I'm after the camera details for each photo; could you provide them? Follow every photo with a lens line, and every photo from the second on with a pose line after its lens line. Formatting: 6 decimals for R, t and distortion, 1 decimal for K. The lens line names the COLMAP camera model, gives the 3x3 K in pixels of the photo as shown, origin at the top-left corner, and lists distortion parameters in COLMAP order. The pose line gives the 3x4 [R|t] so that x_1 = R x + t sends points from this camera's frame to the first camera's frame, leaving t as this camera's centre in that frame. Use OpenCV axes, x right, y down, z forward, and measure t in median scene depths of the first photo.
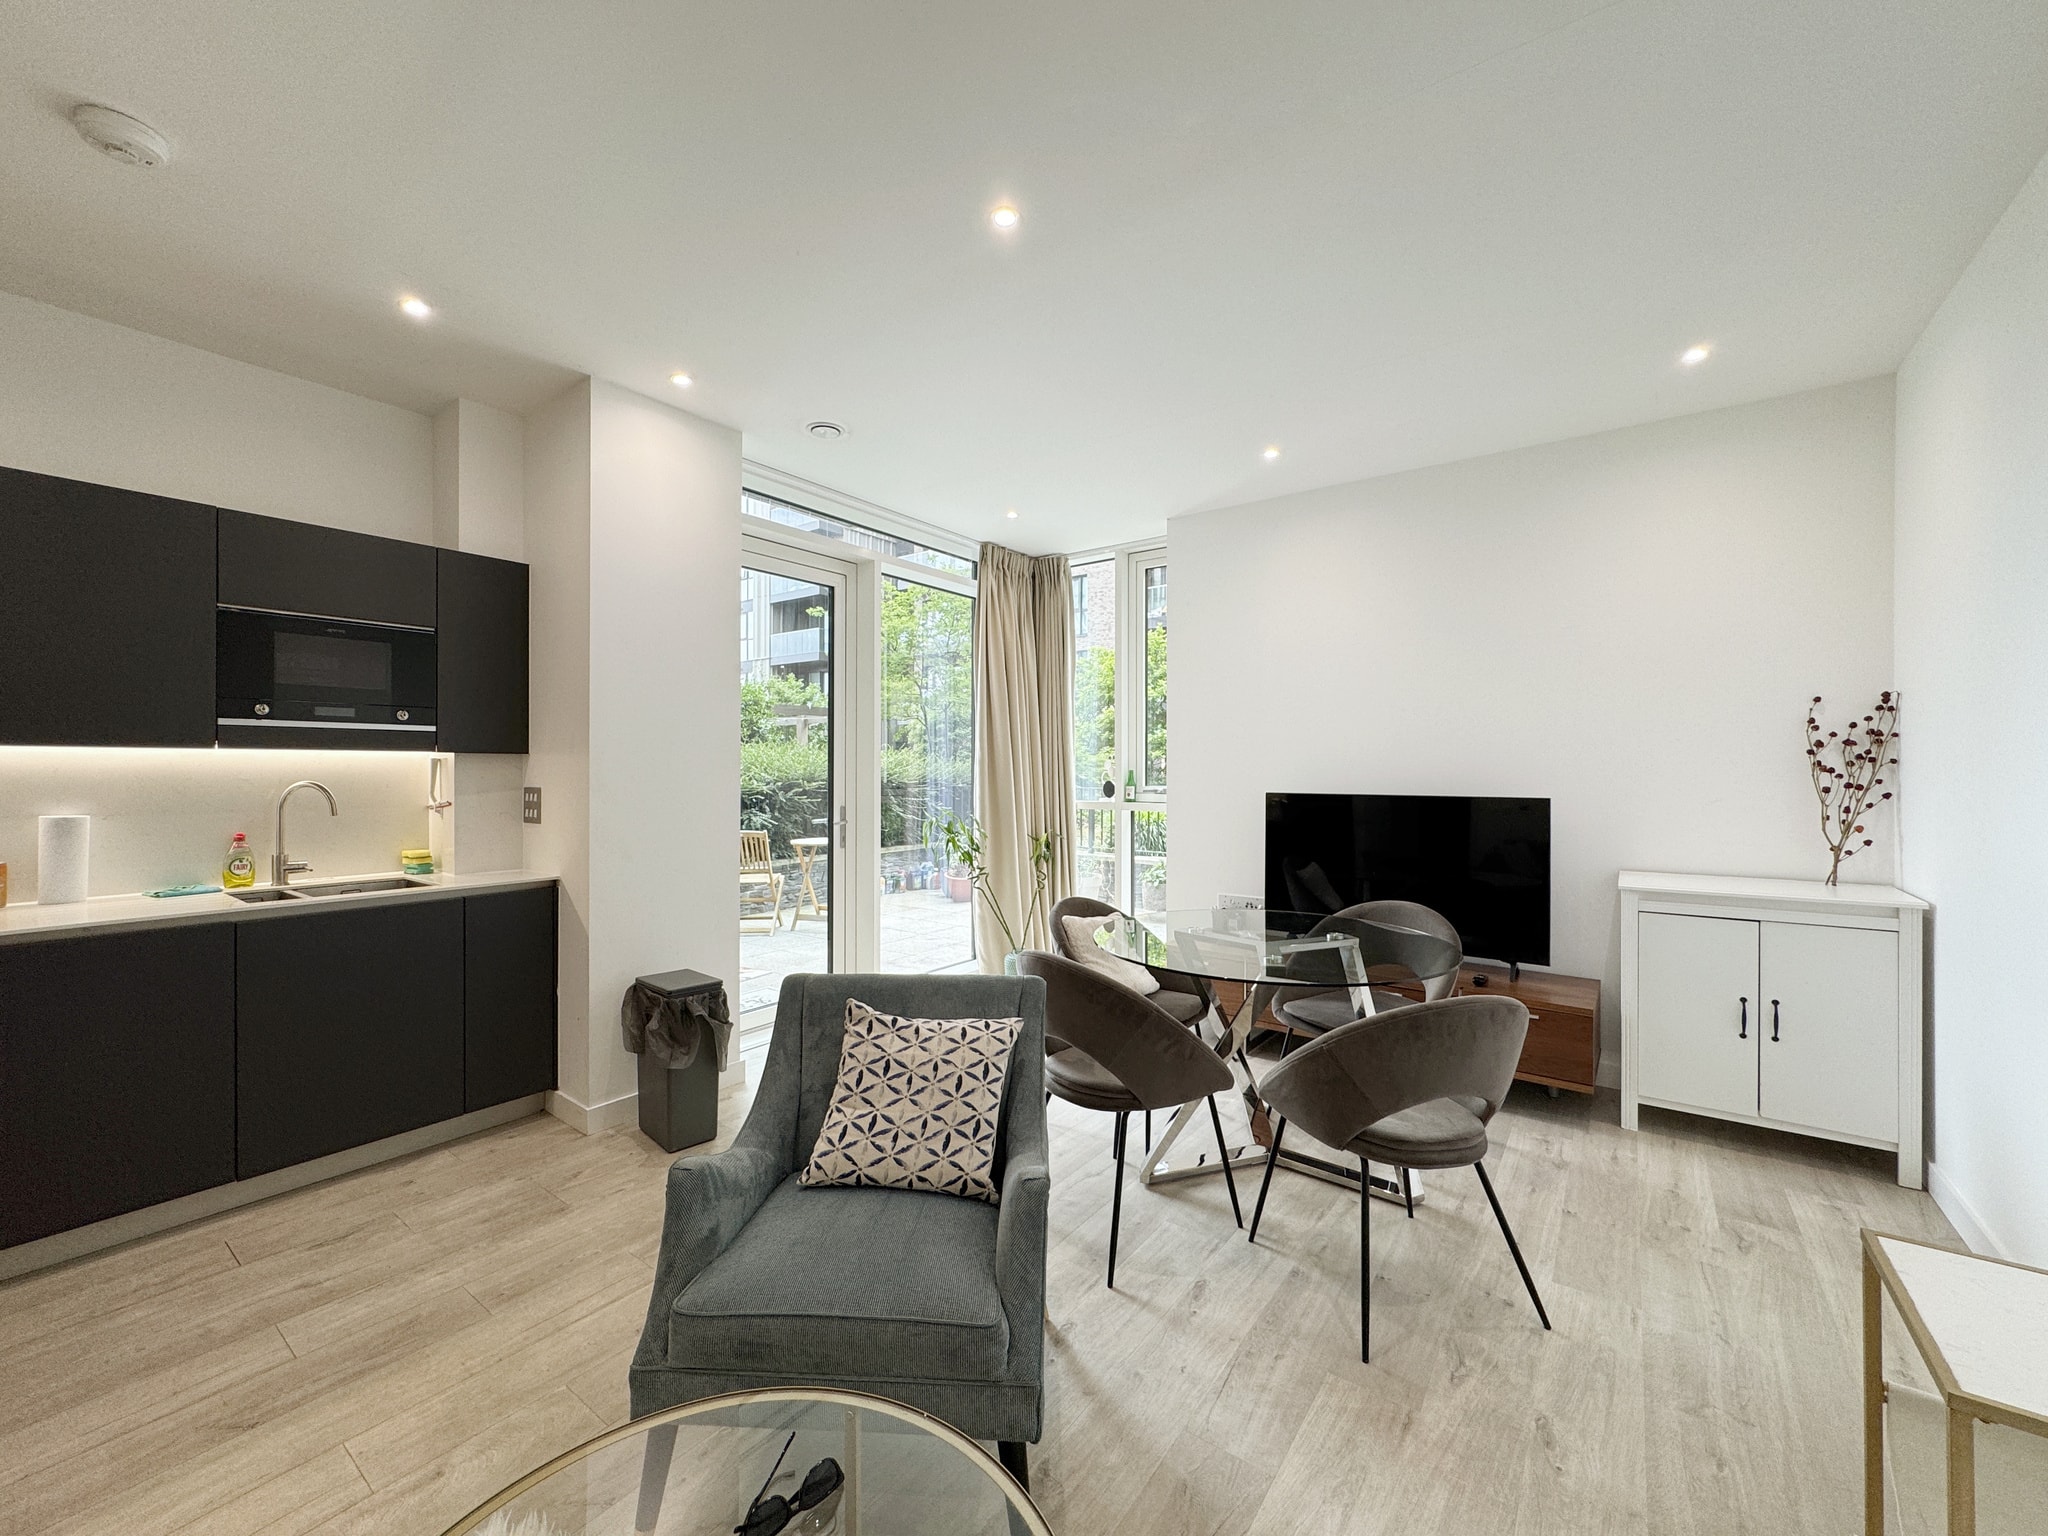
lens RADIAL K [[817.6, 0, 1021.8], [0, 817.6, 768.5], [0, 0, 1]] dist [-0.002915, 0.000305]
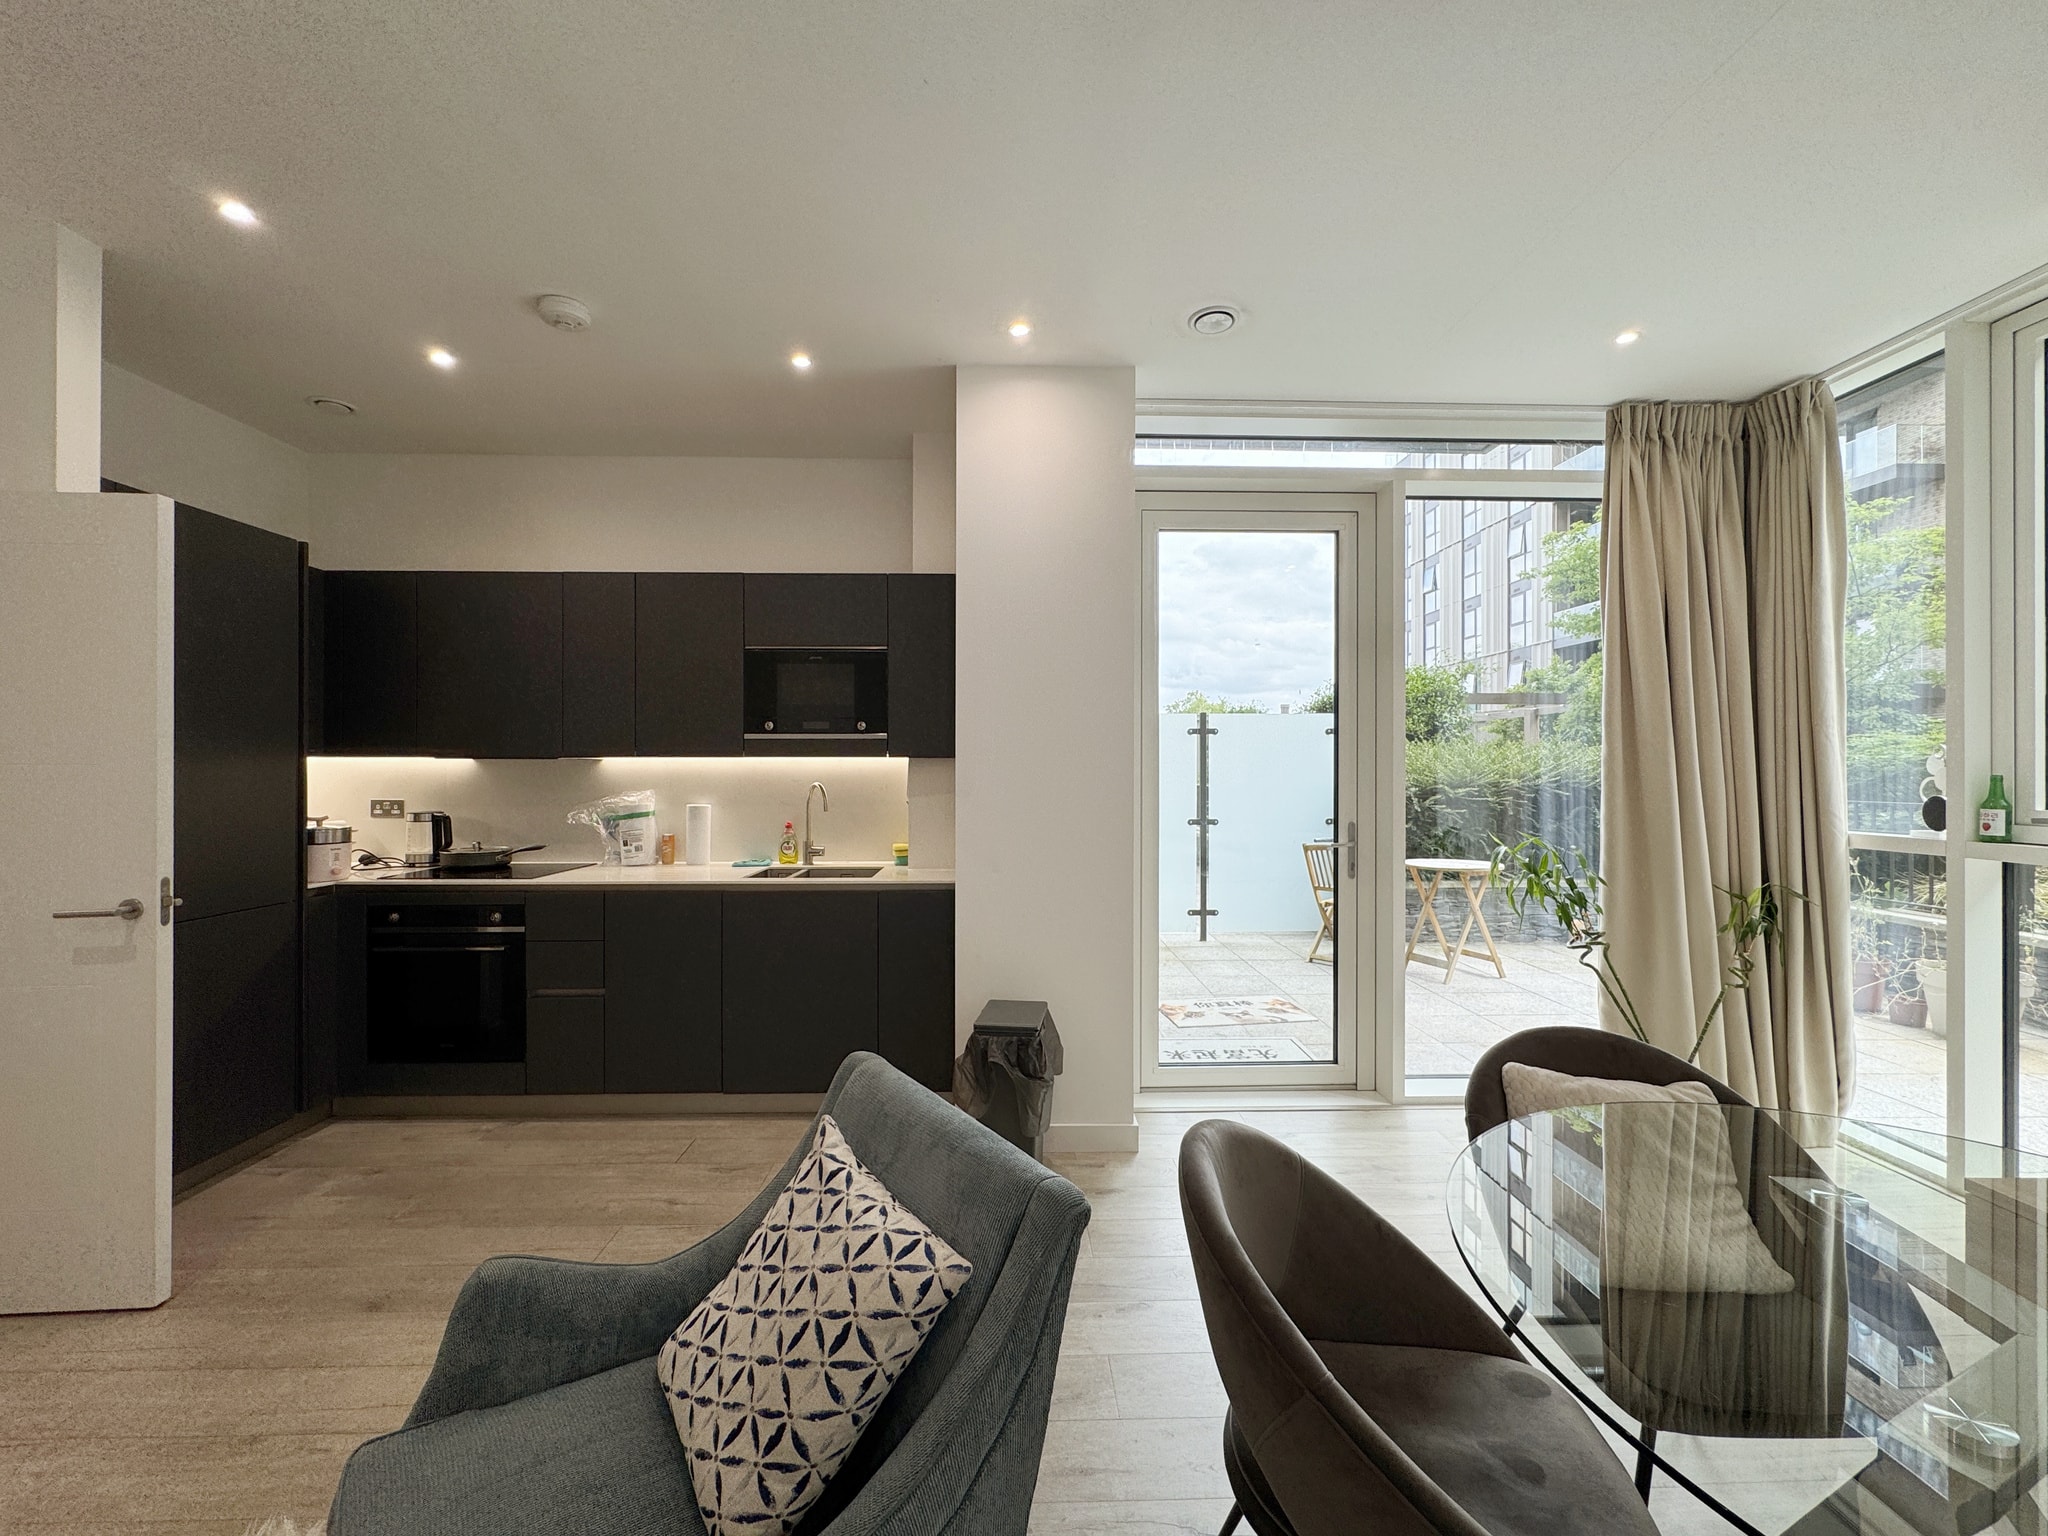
lens RADIAL K [[817.6, 0, 1021.8], [0, 817.6, 768.5], [0, 0, 1]] dist [-0.002915, 0.000305]
pose [[0.617405, -0.002047, -0.786642, 0.314267], [0.000692, 0.999998, -0.002059, -0.003134], [0.786645, 0.000727, 0.617405, 0.525835]]
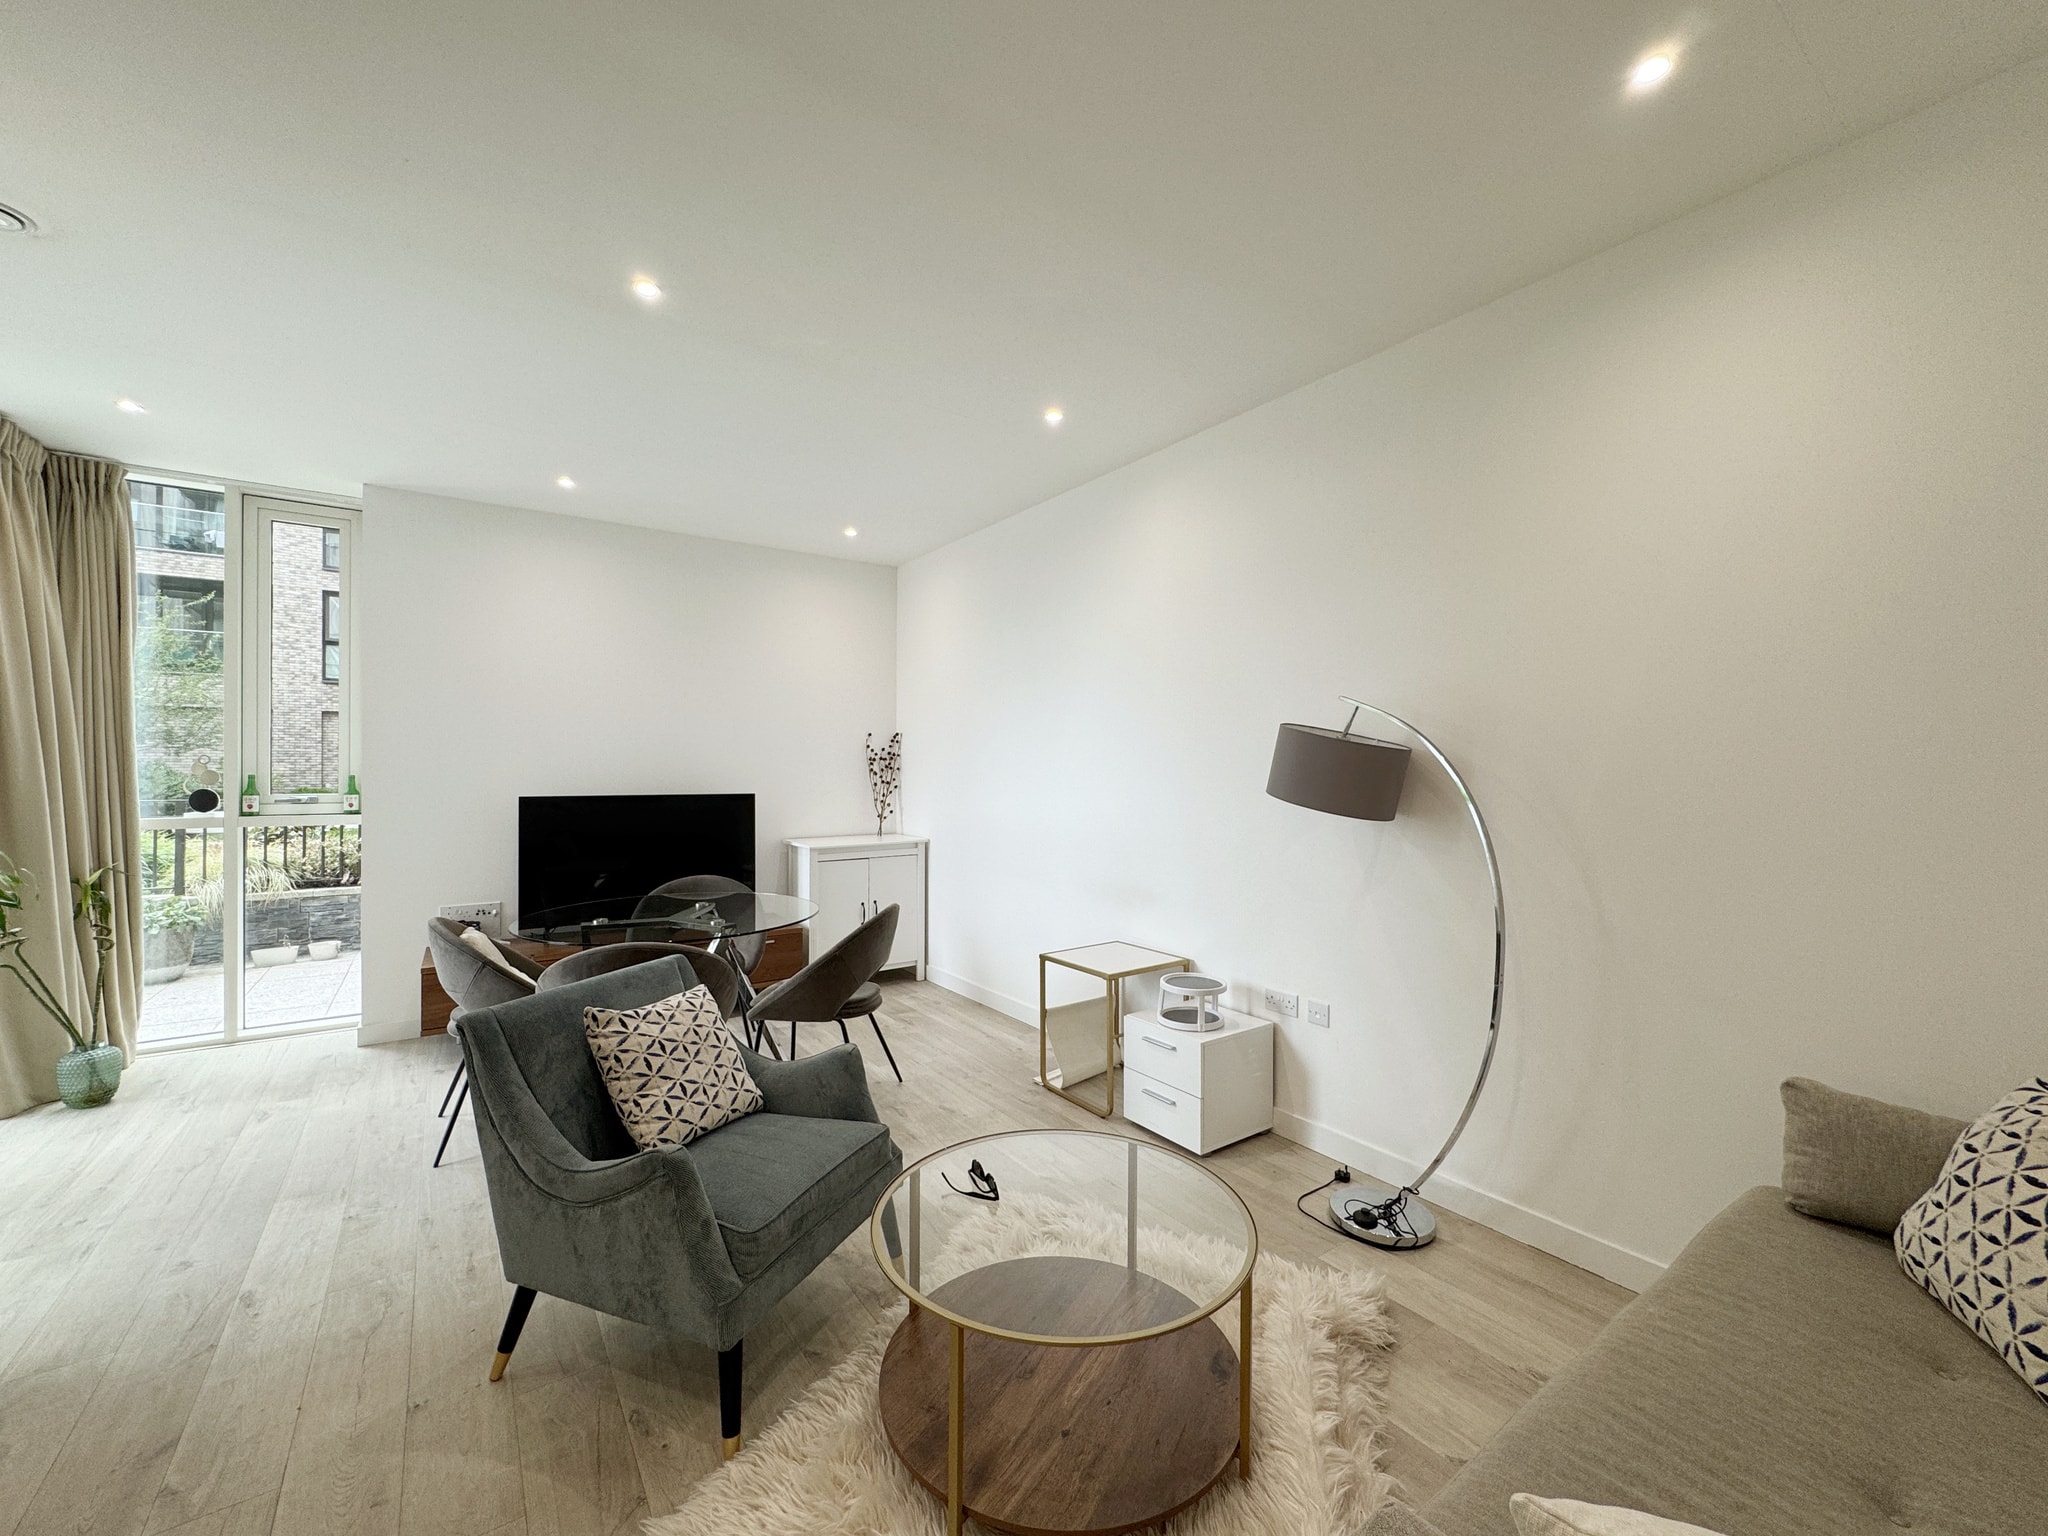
lens RADIAL K [[817.6, 0, 1021.8], [0, 817.6, 768.5], [0, 0, 1]] dist [-0.002915, 0.000305]
pose [[0.314541, 0.000354, 0.949244, -0.745489], [-0.002341, 0.999997, 0.000402, -0.012411], [-0.949241, -0.002349, 0.314541, 0.124968]]
